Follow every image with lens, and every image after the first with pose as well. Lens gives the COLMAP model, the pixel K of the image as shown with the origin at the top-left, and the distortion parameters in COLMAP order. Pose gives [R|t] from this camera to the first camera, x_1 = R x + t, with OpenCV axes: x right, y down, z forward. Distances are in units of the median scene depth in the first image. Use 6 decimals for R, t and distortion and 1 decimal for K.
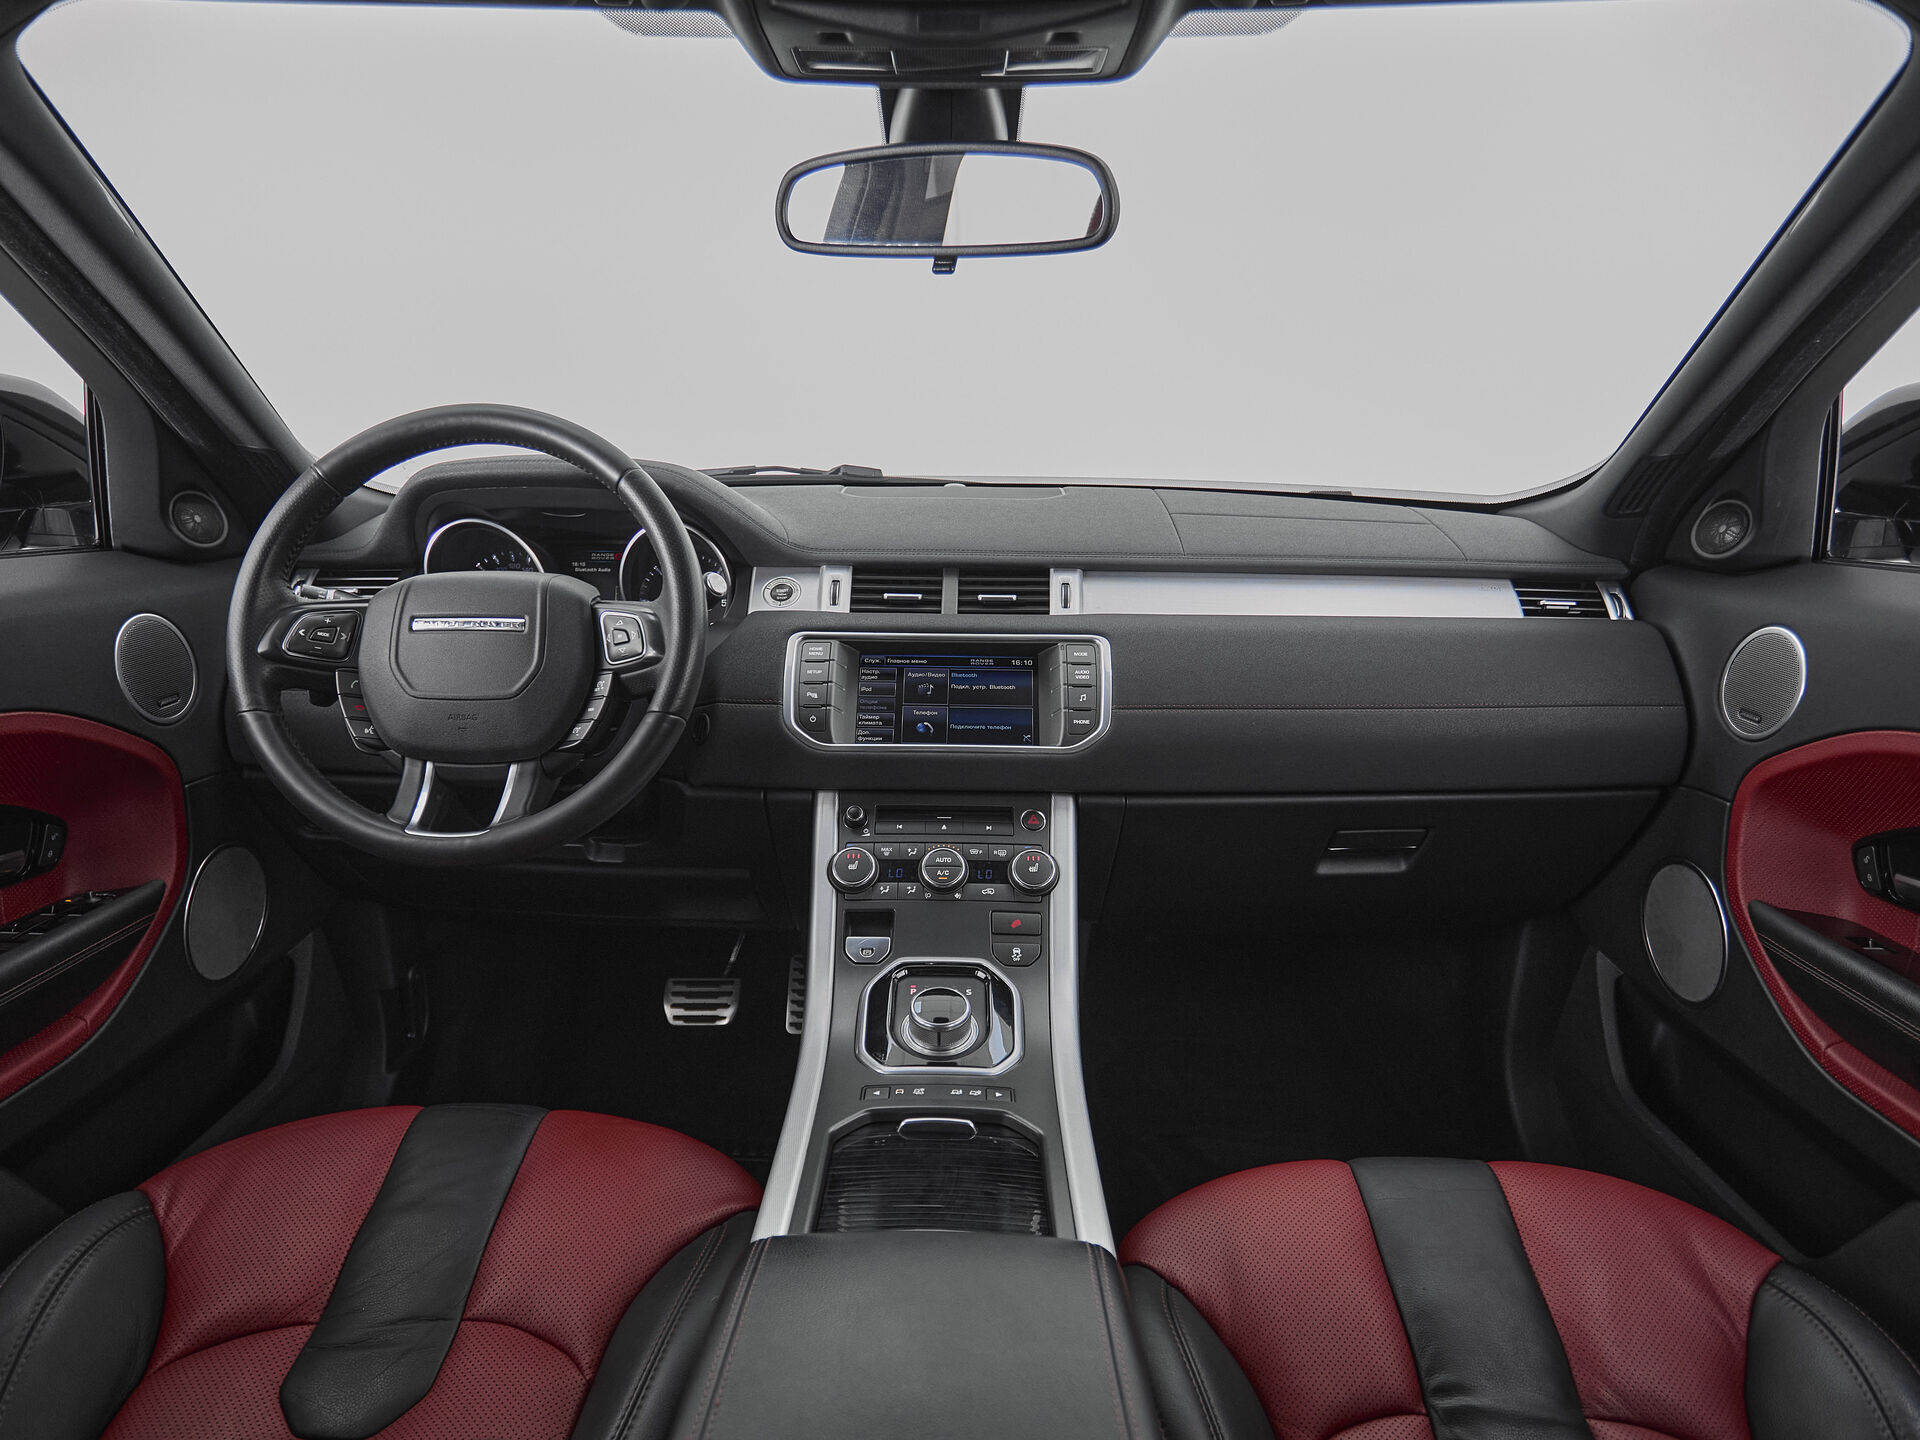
lens RADIAL K [[1210.7, 0, 953.7], [0, 1210.7, 822.1], [0, 0, 1]] dist [0.000493, -0.000696]
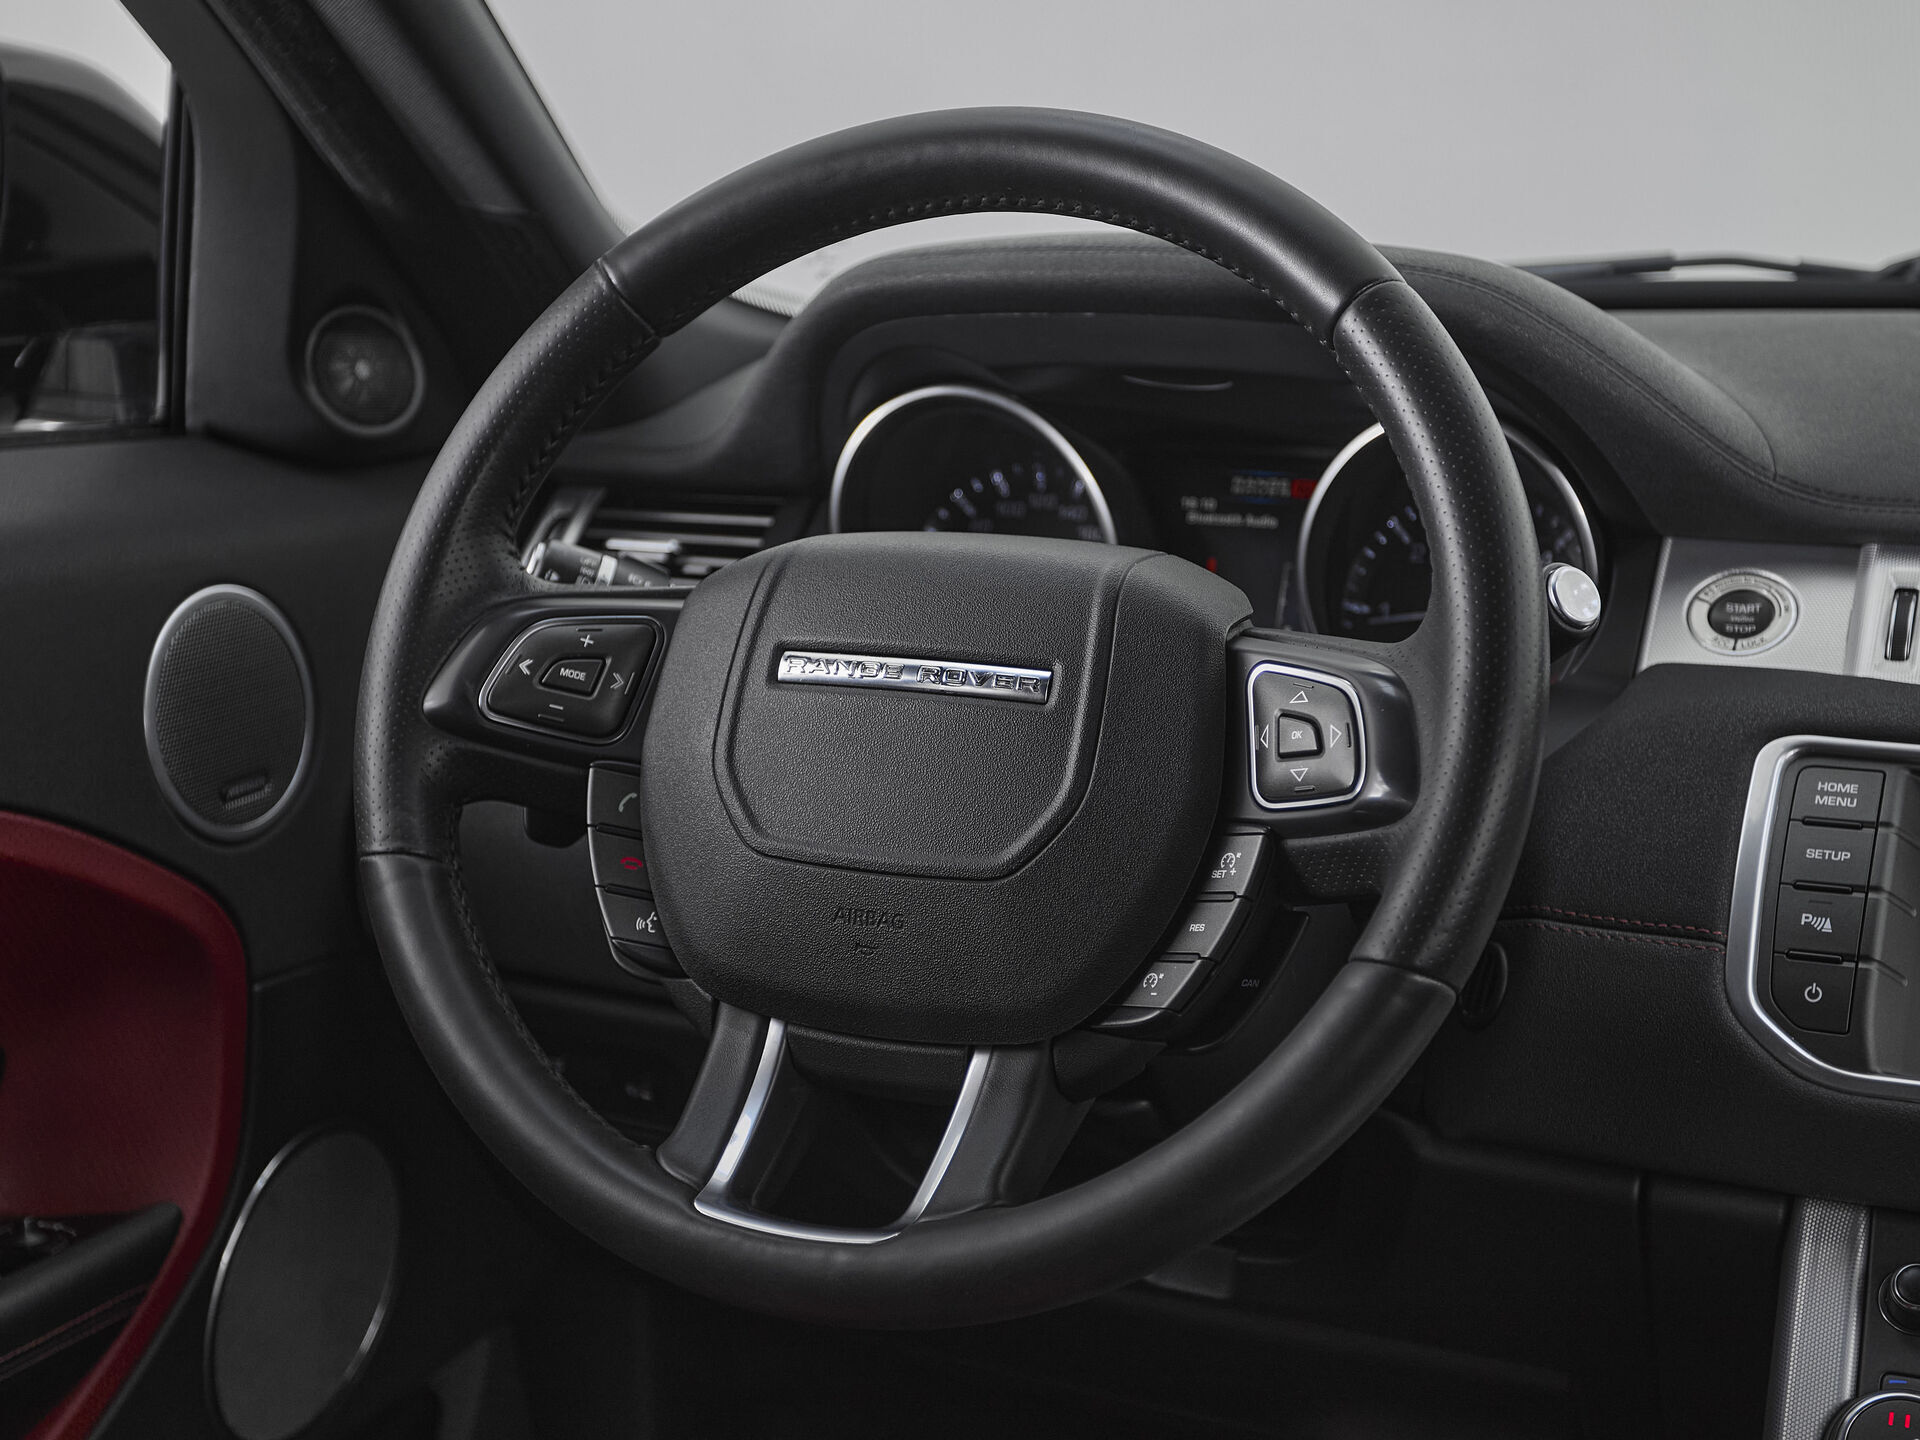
lens RADIAL K [[2832.8, 0, 899.7], [0, 2832.8, 788.8], [0, 0, 1]] dist [0.016729, 0.029262]
pose [[0.923798, 0.082578, -0.373870, -0.059024], [-0.115479, 0.991086, -0.066435, -0.059080], [0.365051, 0.104546, 0.925099, 0.154582]]
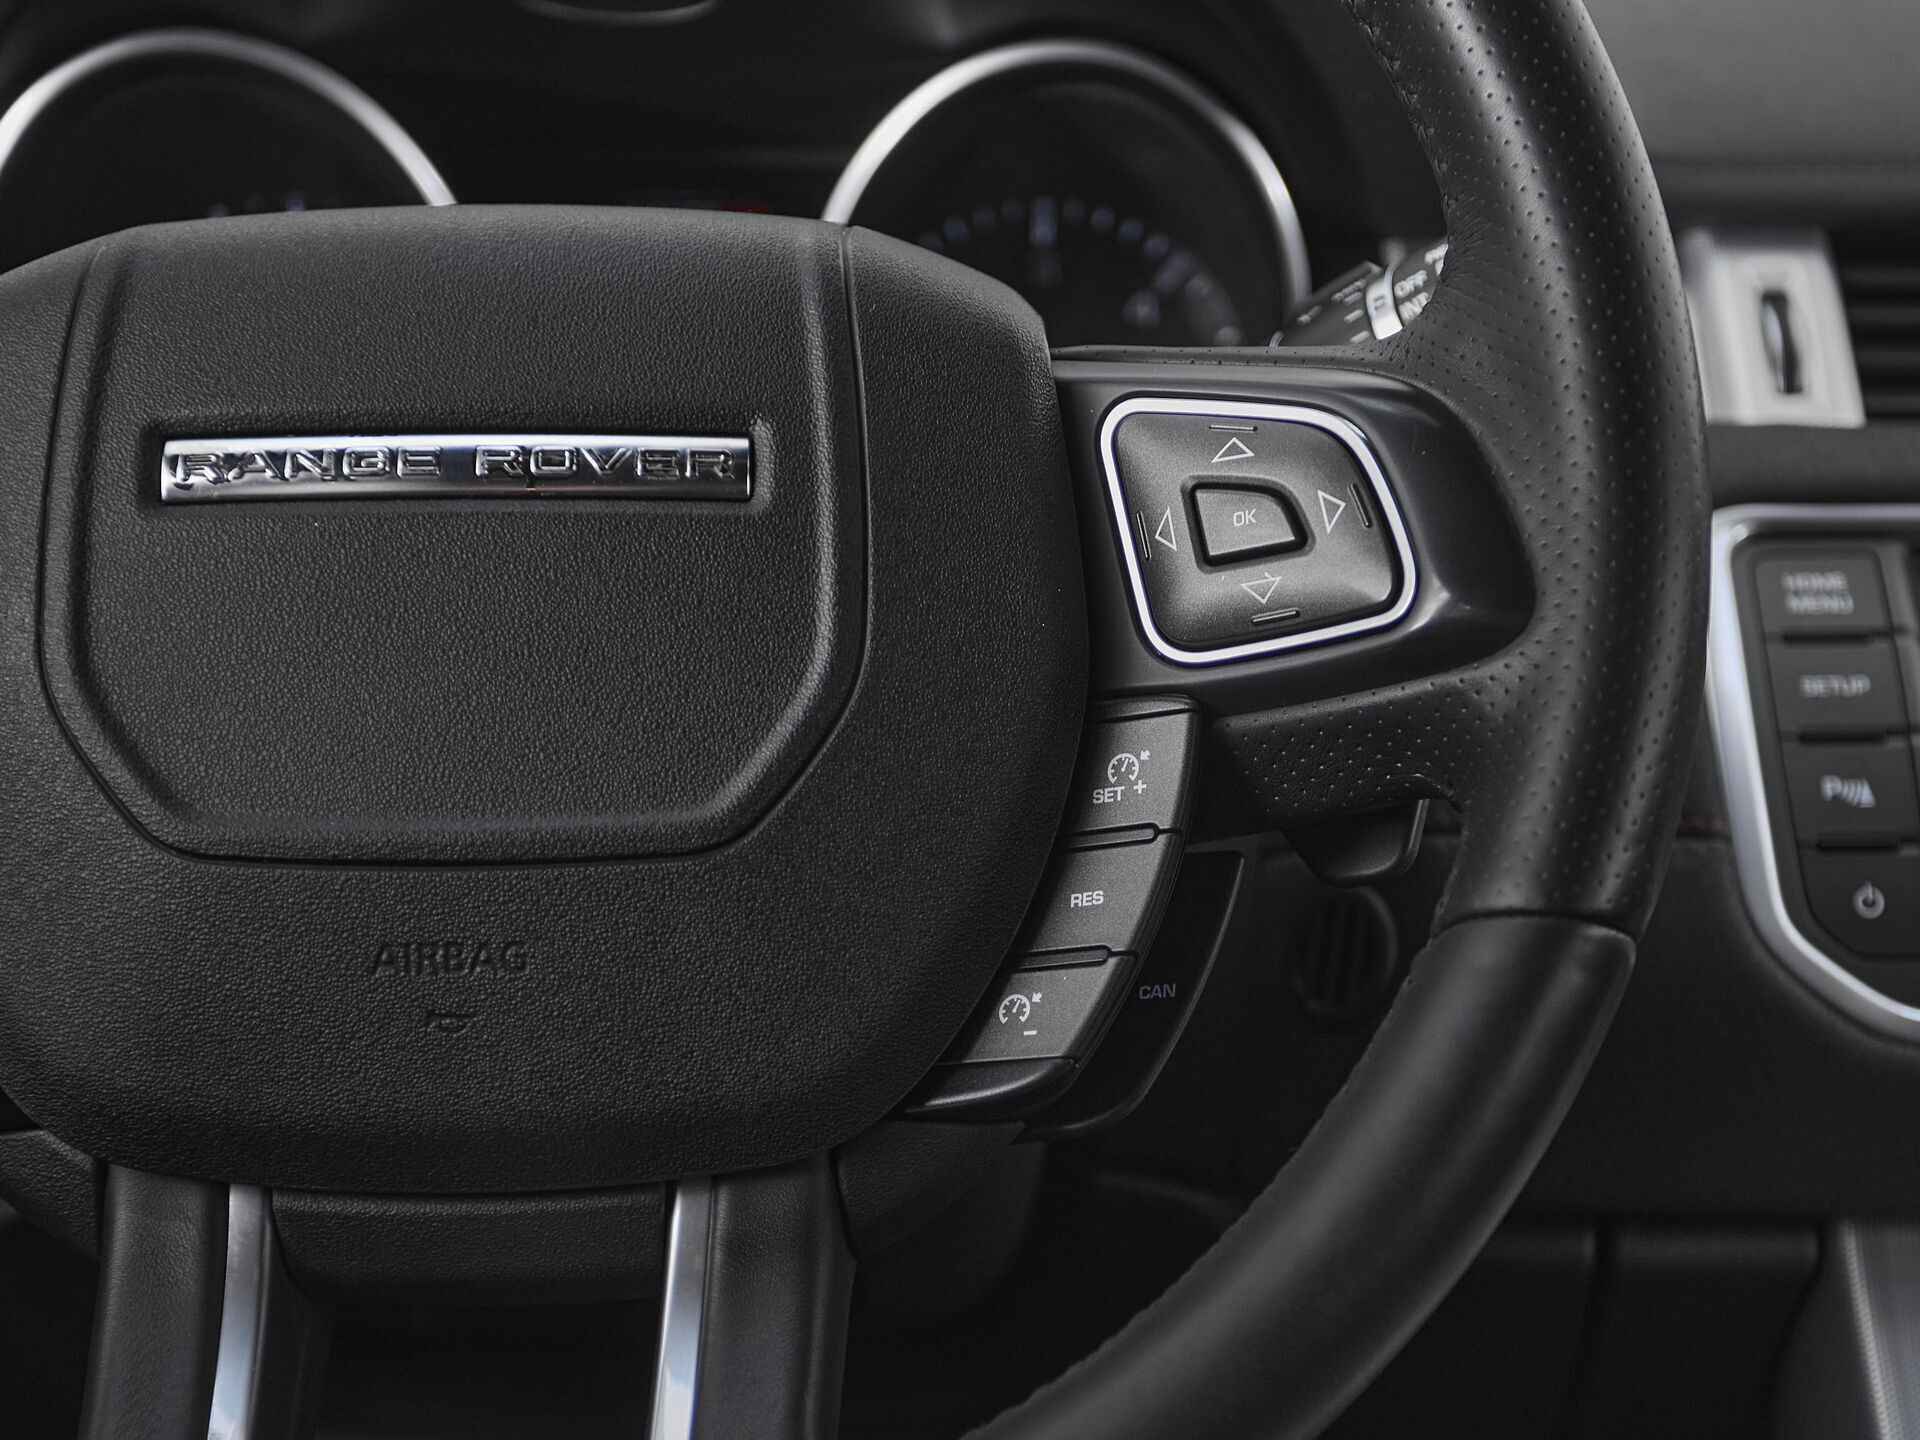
lens RADIAL K [[3341.8, 0, 1182.6], [0, 3341.8, 965.0], [0, 0, 1]] dist [-0.062425, 0.237611]
pose [[0.997168, -0.019206, 0.072706, -0.282655], [0.021537, 0.999275, -0.031405, -0.057262], [-0.072050, 0.032882, 0.996859, 0.409132]]
